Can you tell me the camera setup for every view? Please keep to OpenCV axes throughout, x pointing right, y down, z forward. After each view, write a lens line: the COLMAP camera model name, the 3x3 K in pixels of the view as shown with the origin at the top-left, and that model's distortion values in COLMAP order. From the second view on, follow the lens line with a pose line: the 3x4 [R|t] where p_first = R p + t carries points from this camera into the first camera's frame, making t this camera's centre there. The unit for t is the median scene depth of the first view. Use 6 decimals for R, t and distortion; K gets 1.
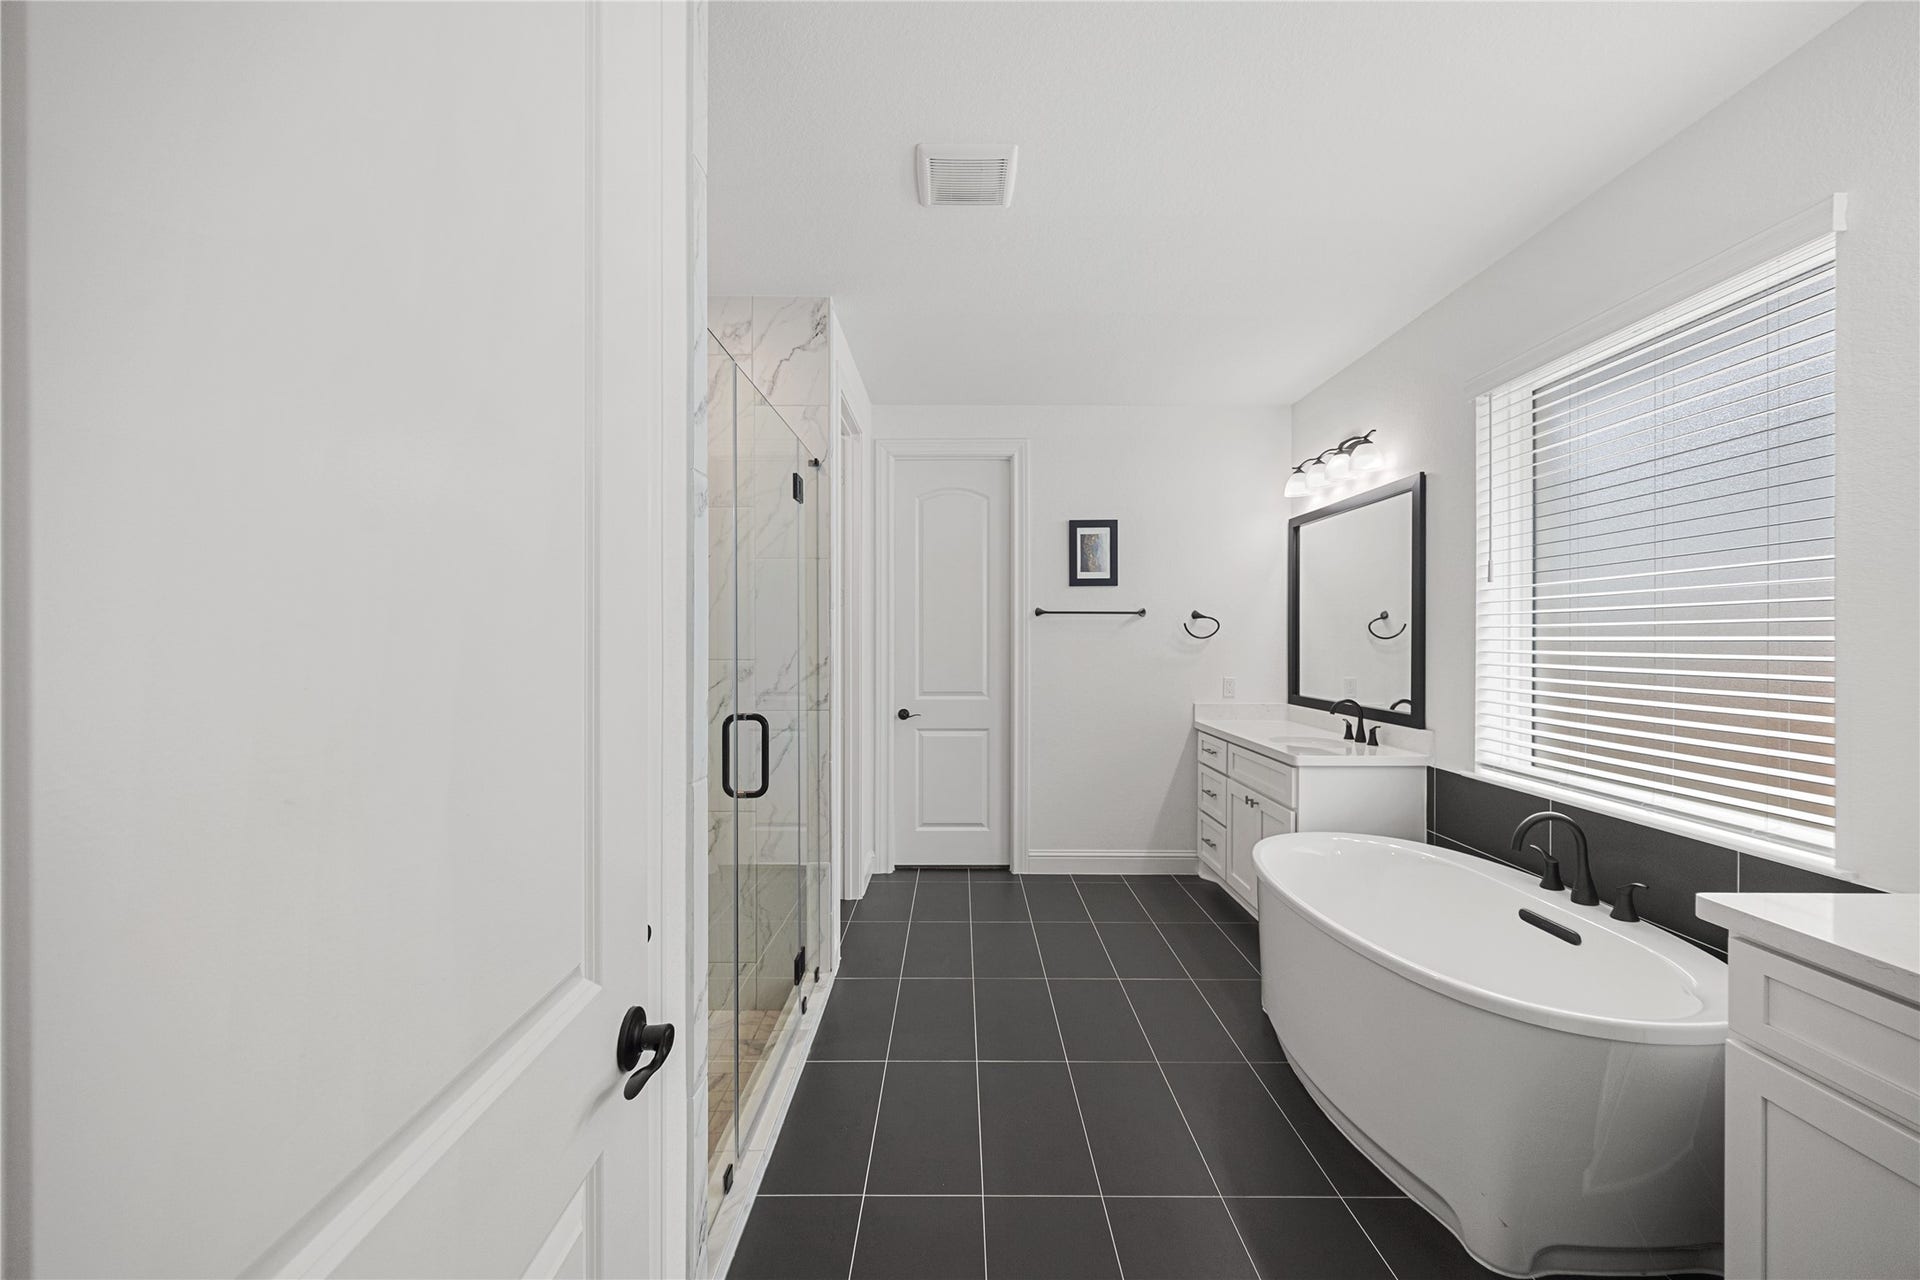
lens RADIAL K [[756.1, 0, 966.9], [0, 756.1, 652.9], [0, 0, 1]] dist [-0.002338, -0.000411]
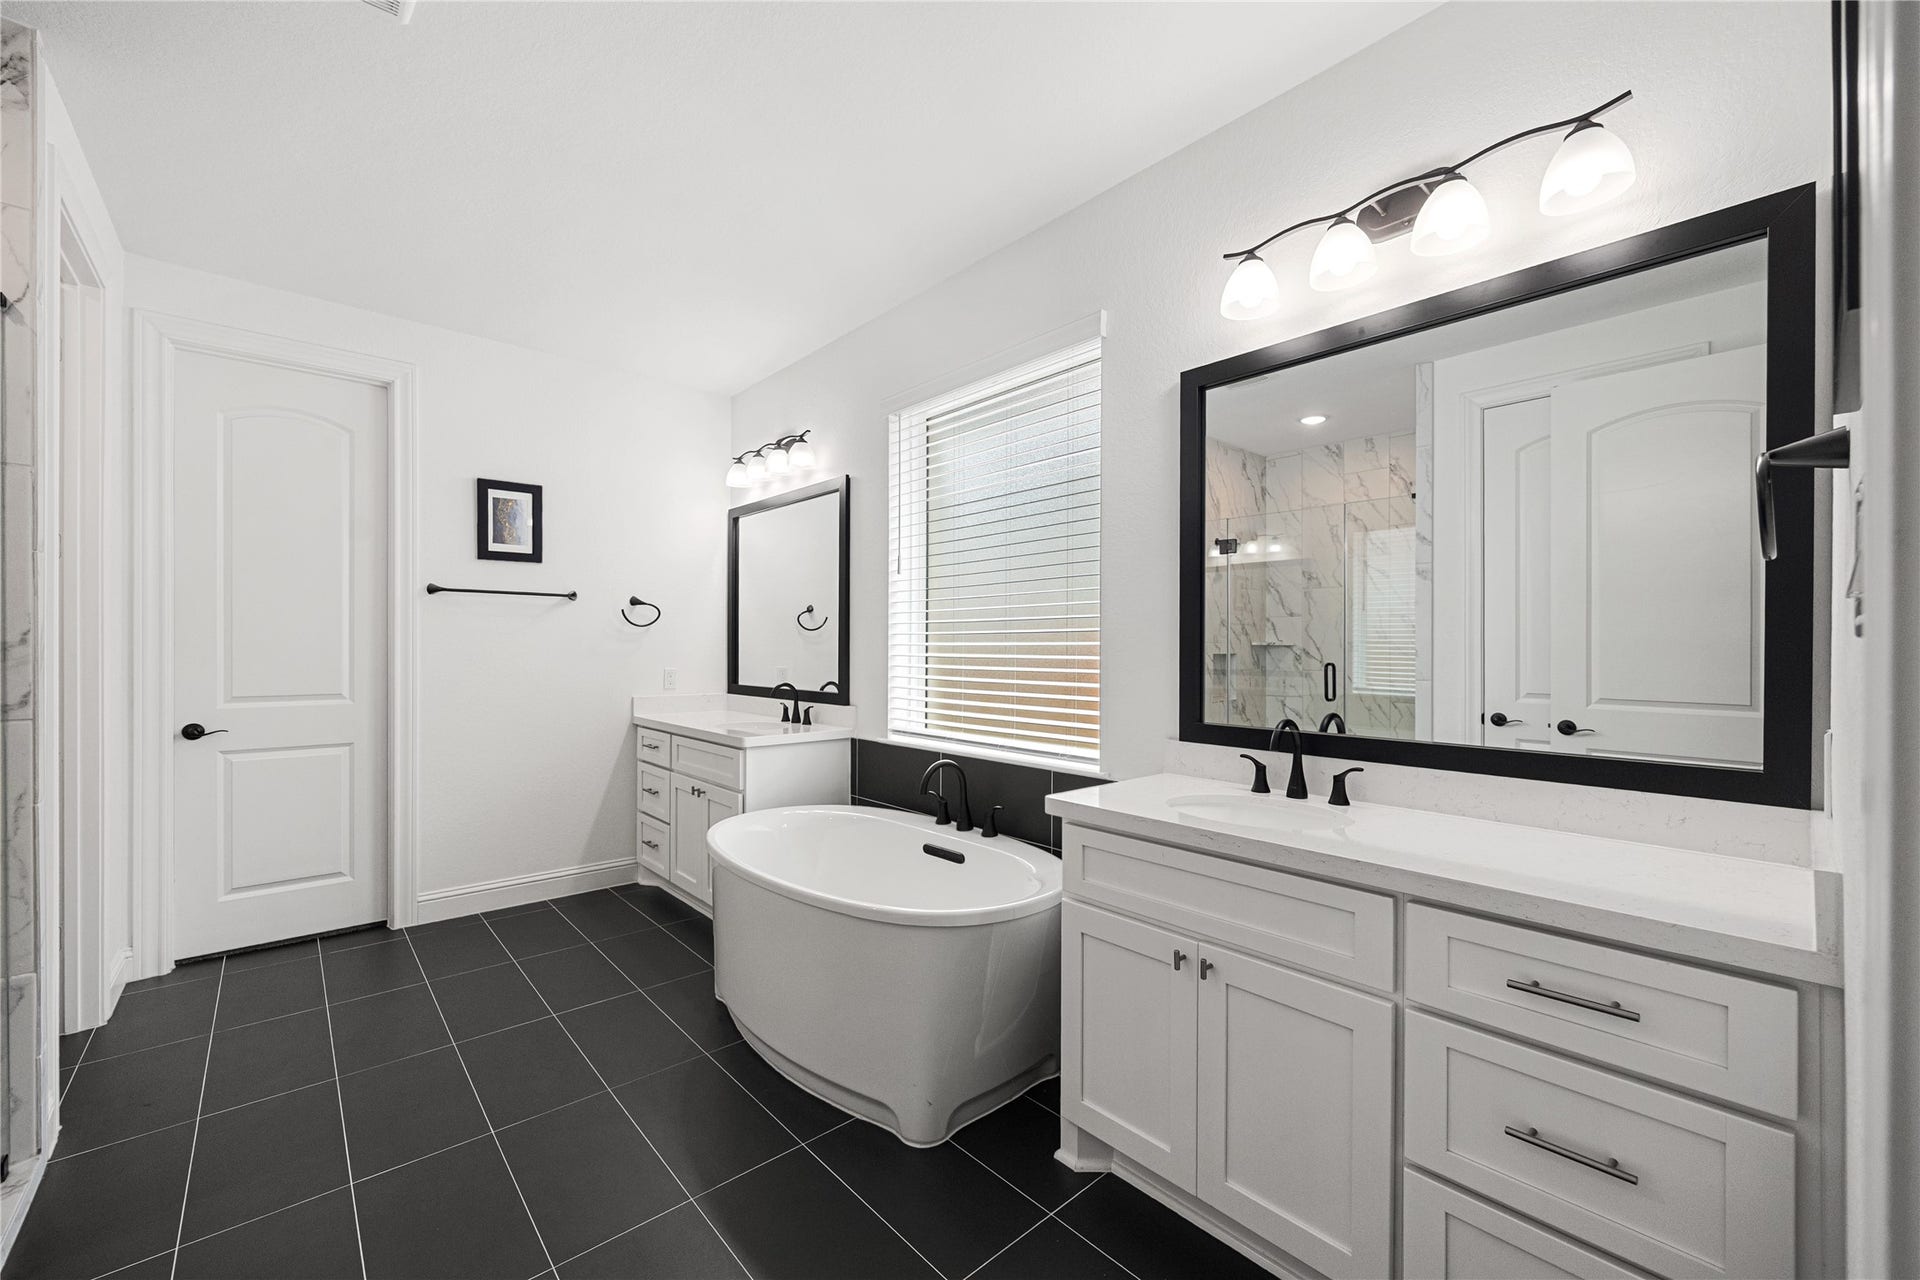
lens RADIAL K [[756.1, 0, 967.3], [0, 756.1, 650.9], [0, 0, 1]] dist [-0.002338, -0.000411]
pose [[0.745808, -0.011108, 0.666068, -0.018964], [0.017693, 0.999839, -0.003137, 0.028351], [-0.665926, 0.014124, 0.745885, 0.035584]]
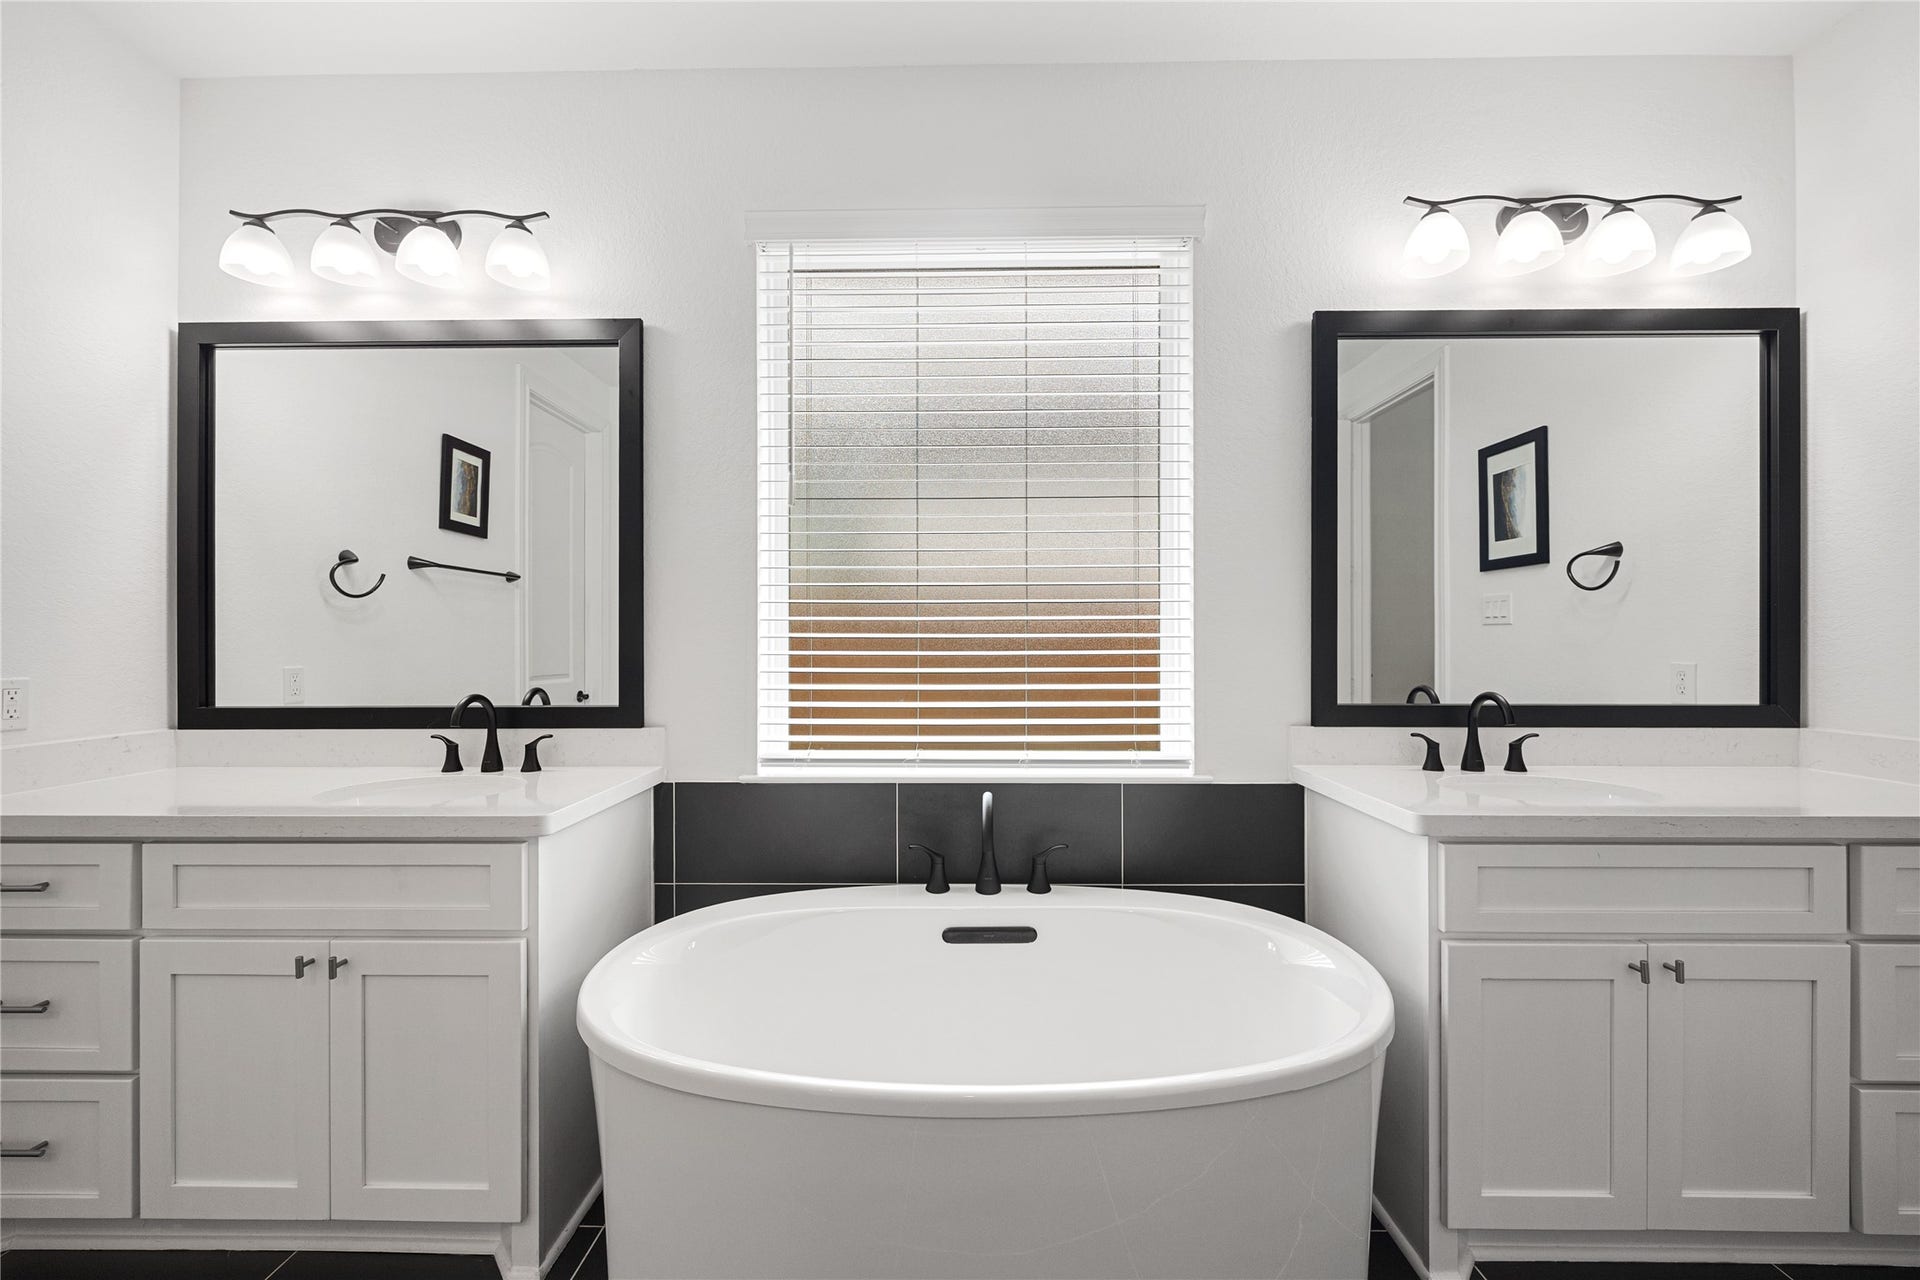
lens RADIAL K [[756.1, 0, 962.1], [0, 756.1, 630.0], [0, 0, 1]] dist [-0.002338, -0.000411]
pose [[0.024538, -0.004748, 0.999688, -0.031292], [0.022987, 0.999727, 0.004184, 0.024538], [-0.999435, 0.022877, 0.024641, 0.781415]]
